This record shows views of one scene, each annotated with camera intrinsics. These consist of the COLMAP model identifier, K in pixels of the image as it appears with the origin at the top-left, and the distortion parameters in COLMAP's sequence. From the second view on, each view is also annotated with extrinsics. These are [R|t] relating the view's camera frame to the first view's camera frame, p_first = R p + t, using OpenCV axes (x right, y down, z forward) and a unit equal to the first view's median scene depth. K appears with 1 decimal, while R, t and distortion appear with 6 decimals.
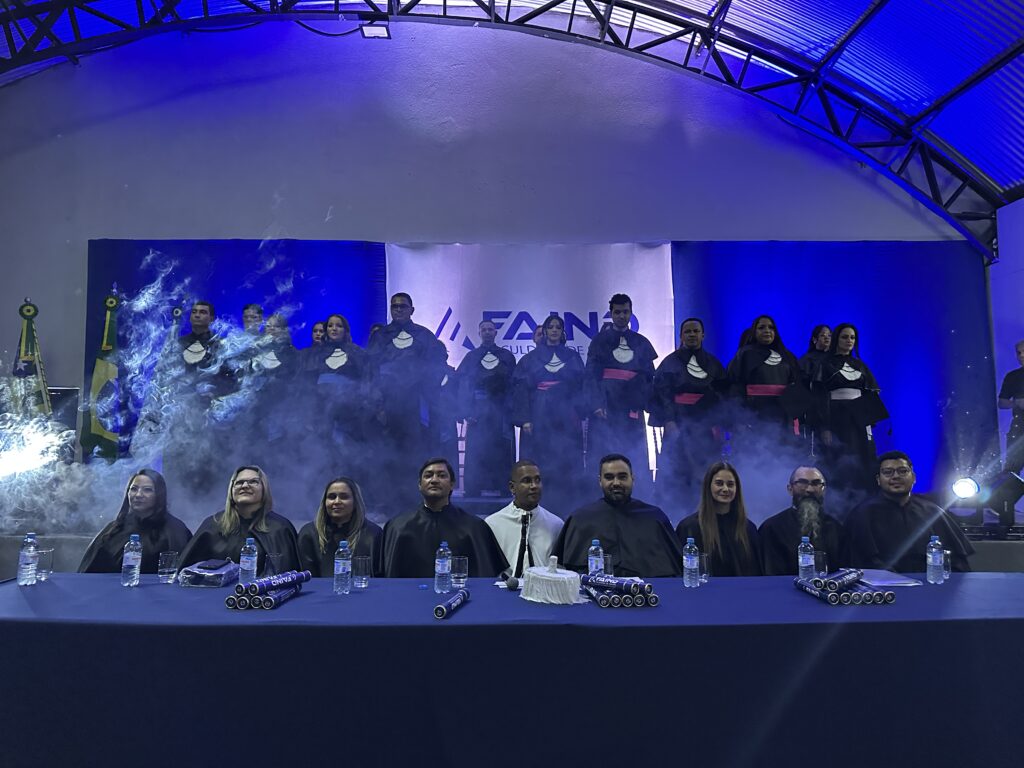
lens RADIAL K [[716.4, 0, 493.4], [0, 716.4, 401.0], [0, 0, 1]] dist [-0.003442, -0.000883]
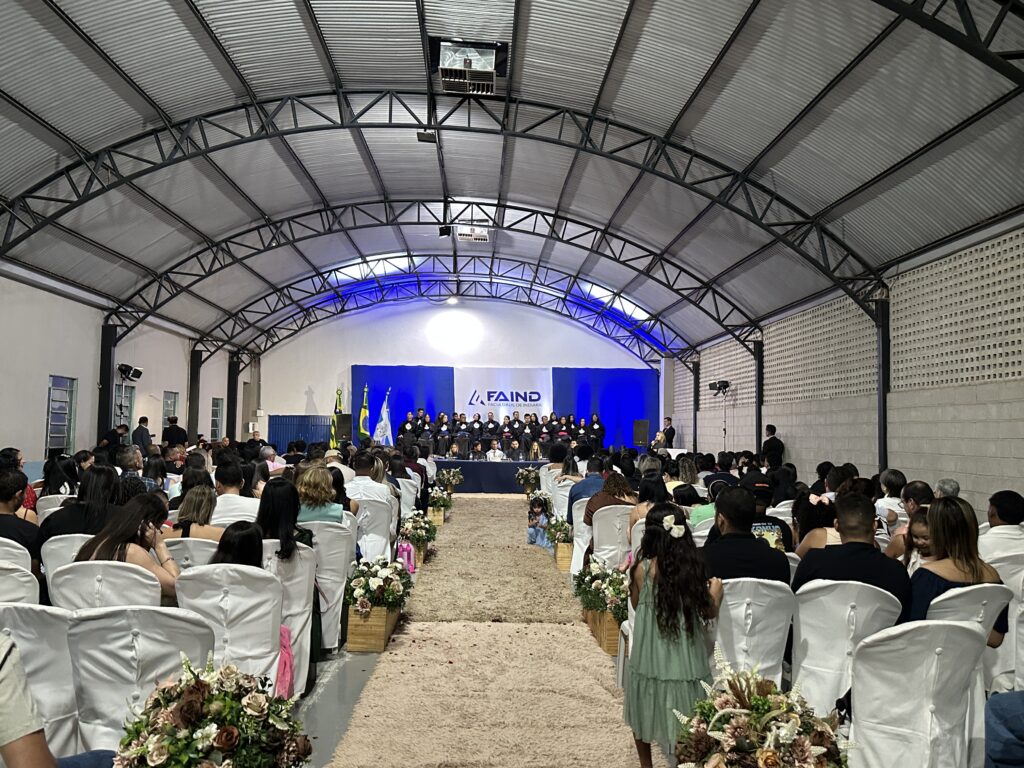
lens RADIAL K [[813.5, 0, 512.0], [0, 813.5, 384.0], [0, 0, 1]] dist [0.004637, 0.001122]
pose [[0.999978, 0.006177, -0.002263, 0.077365], [-0.006209, 0.999876, -0.014493, -0.089556], [0.002173, 0.014506, 0.999892, -1.922426]]
